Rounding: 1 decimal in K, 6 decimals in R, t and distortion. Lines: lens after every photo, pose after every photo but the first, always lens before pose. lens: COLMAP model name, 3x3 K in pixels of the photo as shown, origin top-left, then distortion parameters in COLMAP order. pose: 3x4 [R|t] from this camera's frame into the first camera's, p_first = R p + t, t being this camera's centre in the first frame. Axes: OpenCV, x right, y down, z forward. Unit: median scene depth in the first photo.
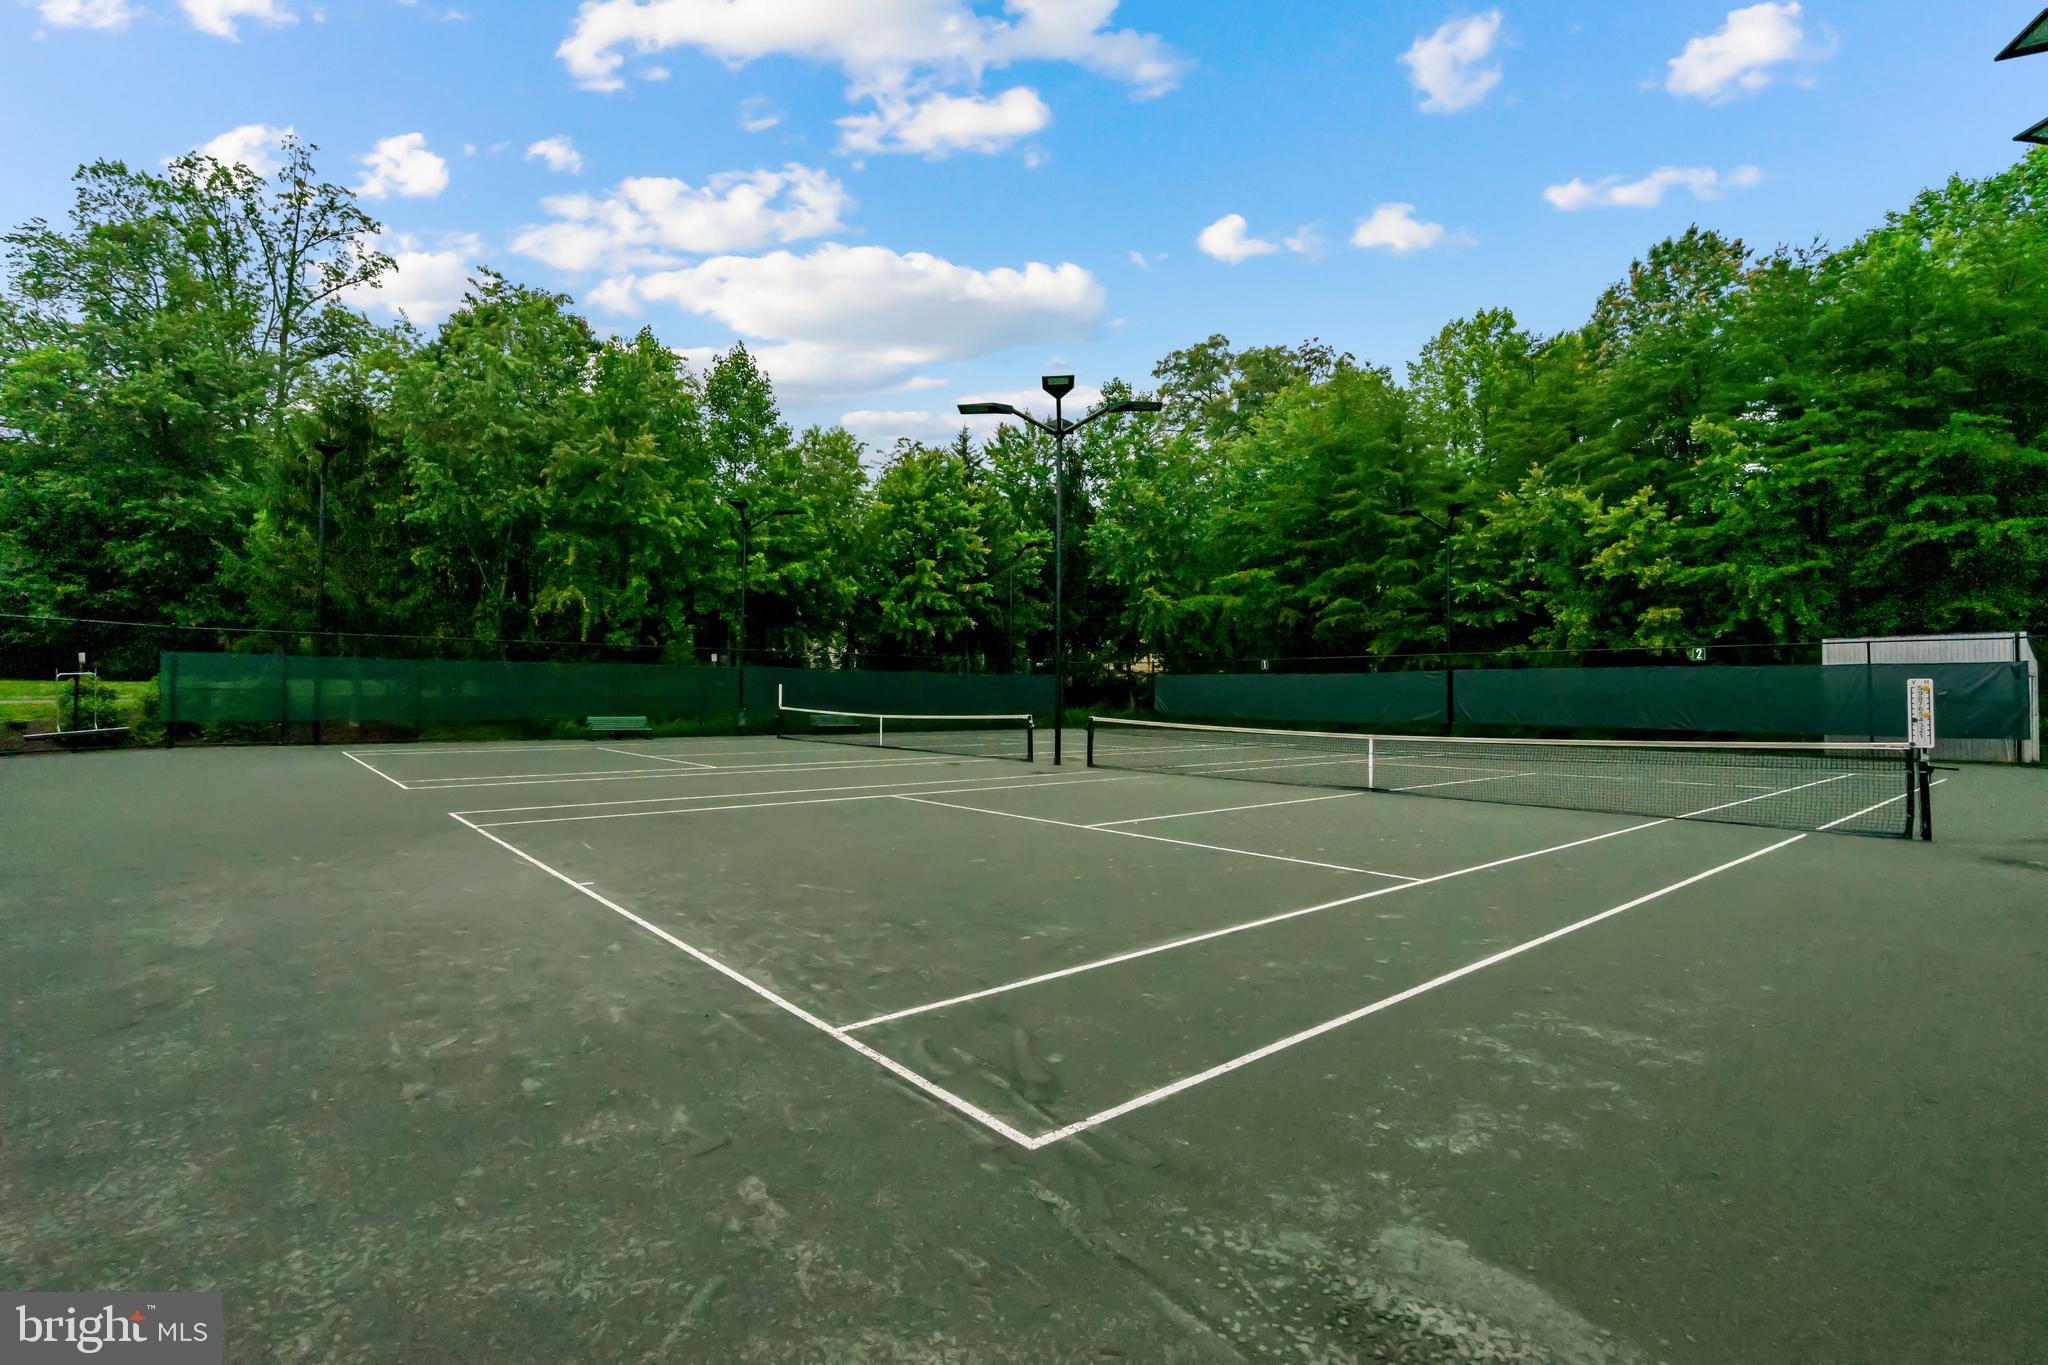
lens RADIAL K [[926.2, 0, 1010.7], [0, 926.2, 687.7], [0, 0, 1]] dist [-0.009006, 0.005279]
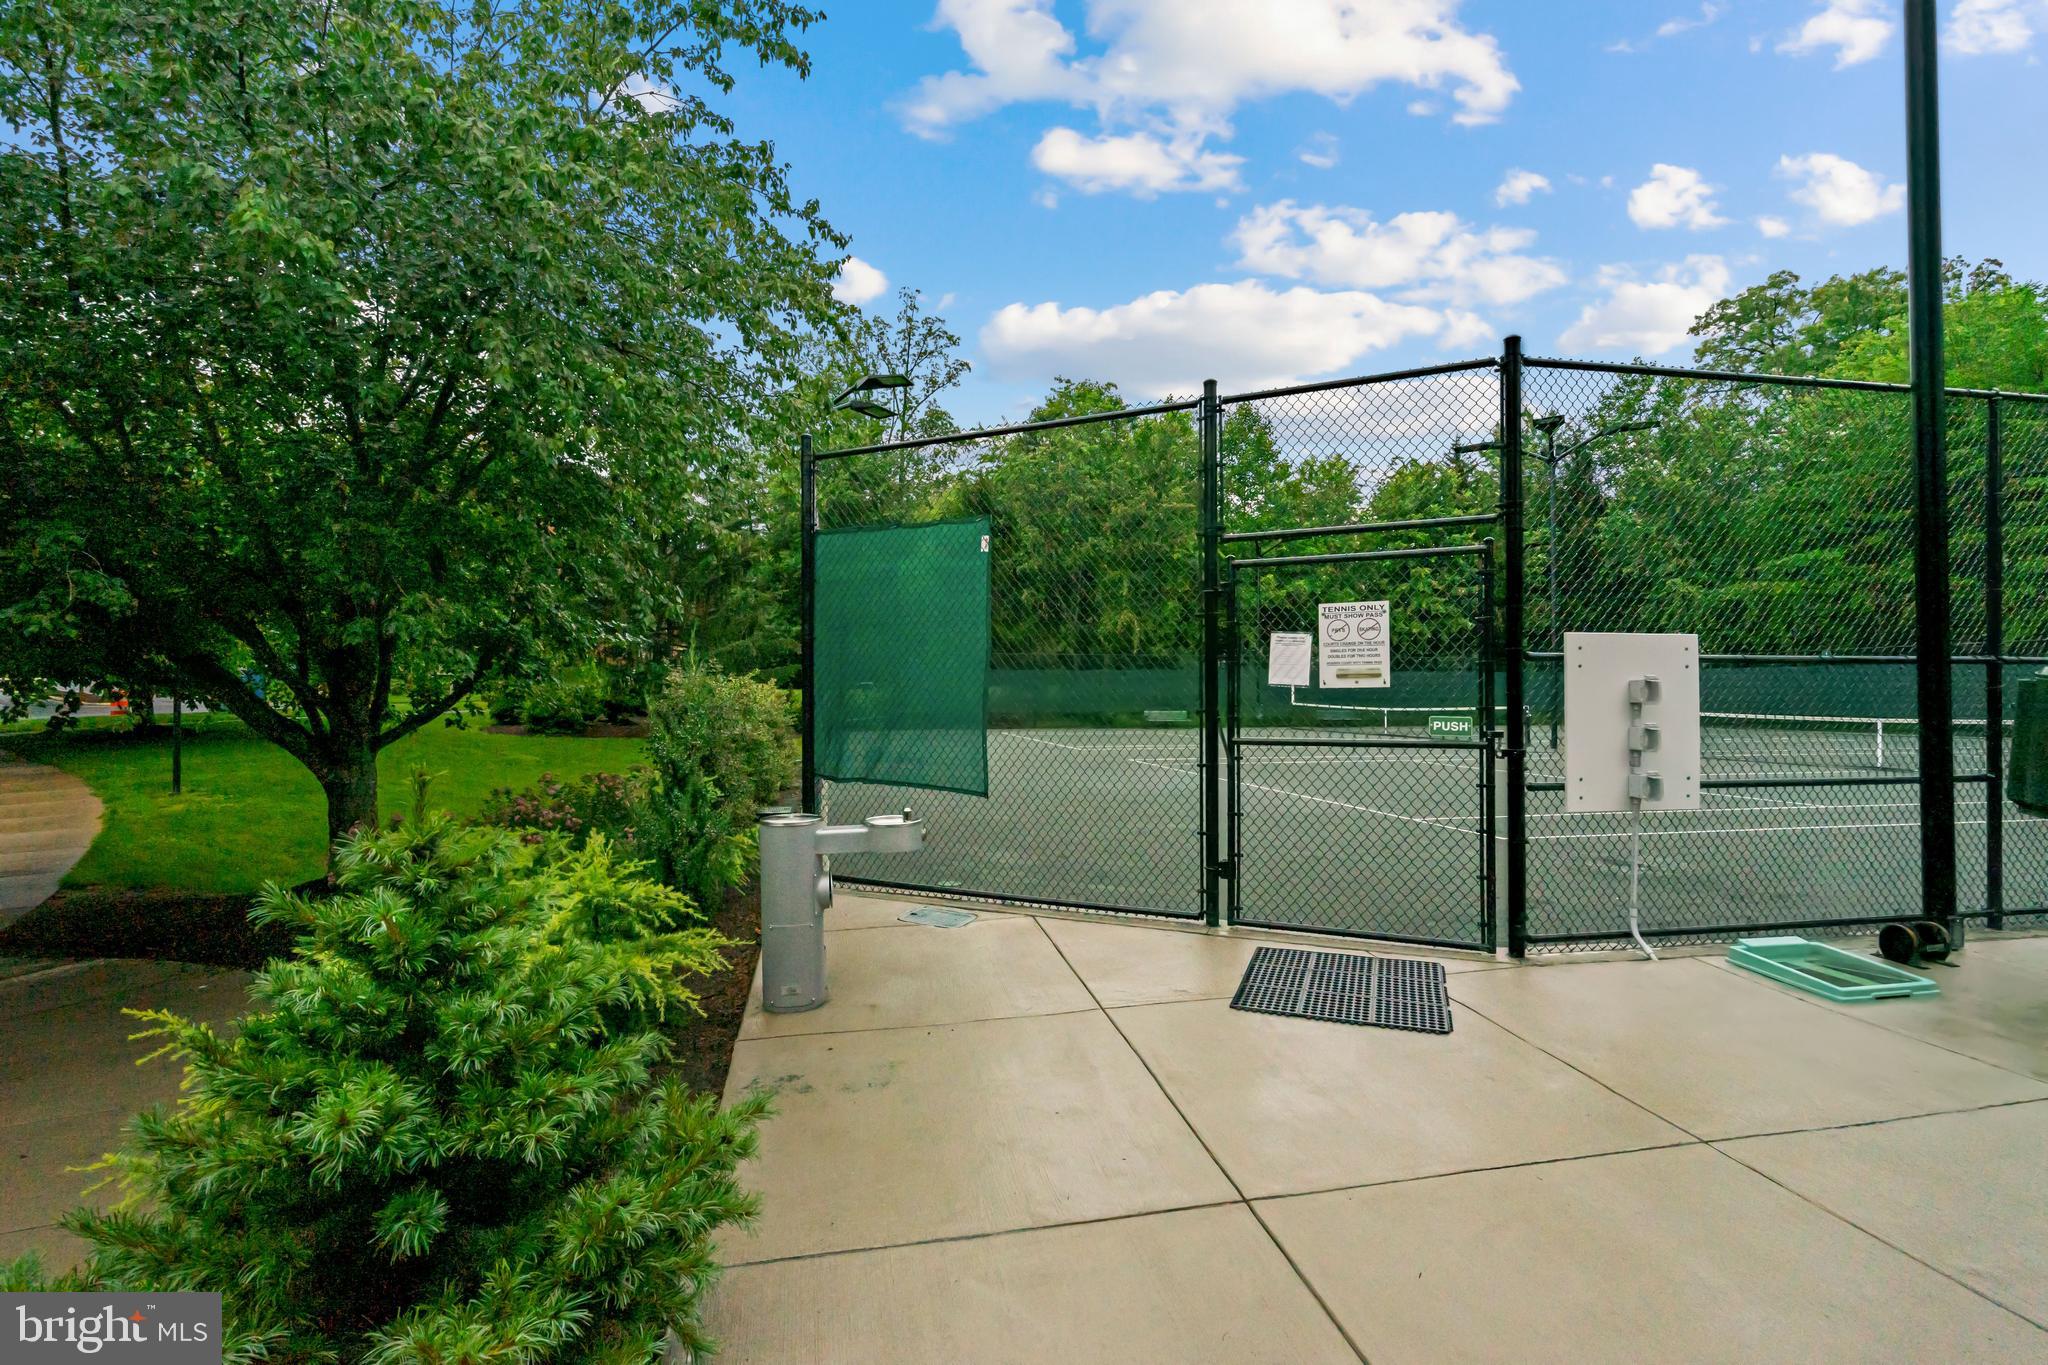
lens RADIAL K [[926.2, 0, 1010.7], [0, 926.2, 687.7], [0, 0, 1]] dist [-0.009006, 0.005279]
pose [[0.876914, -0.013185, -0.480467, 0.005285], [0.011186, 0.999913, -0.007025, 0.003929], [0.480518, 0.000786, 0.876985, -0.168781]]
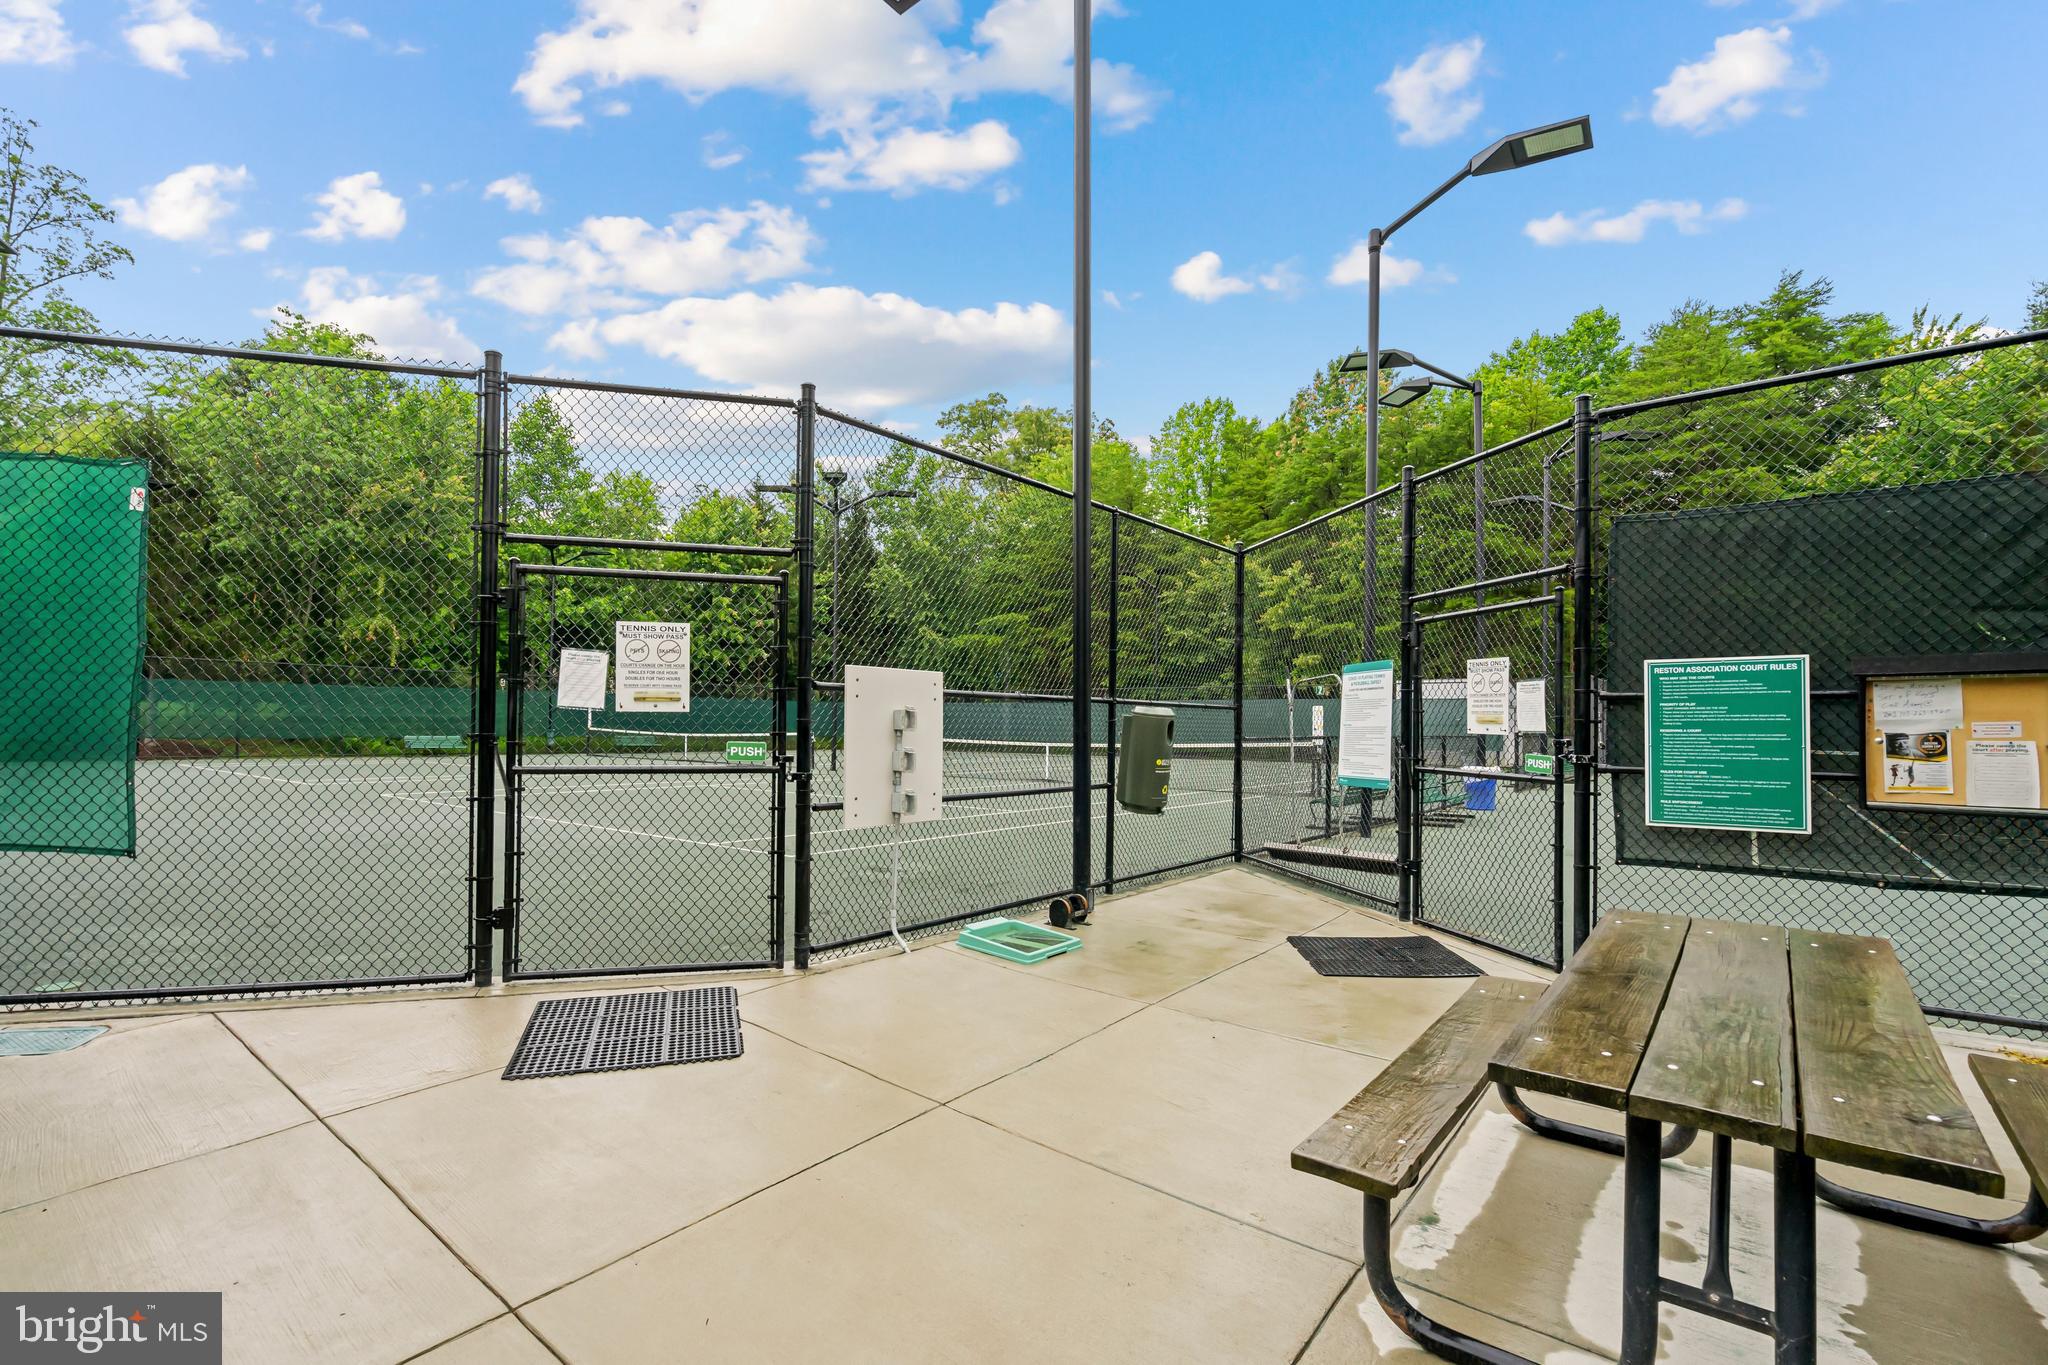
lens RADIAL K [[942.1, 0, 1001.2], [0, 942.1, 719.1], [0, 0, 1]] dist [-0.008703, 0.002319]
pose [[0.978718, 0.005197, 0.205146, 0.005039], [-0.005647, 0.999983, 0.001607, 0.004057], [-0.205134, -0.002732, 0.978730, -0.165083]]
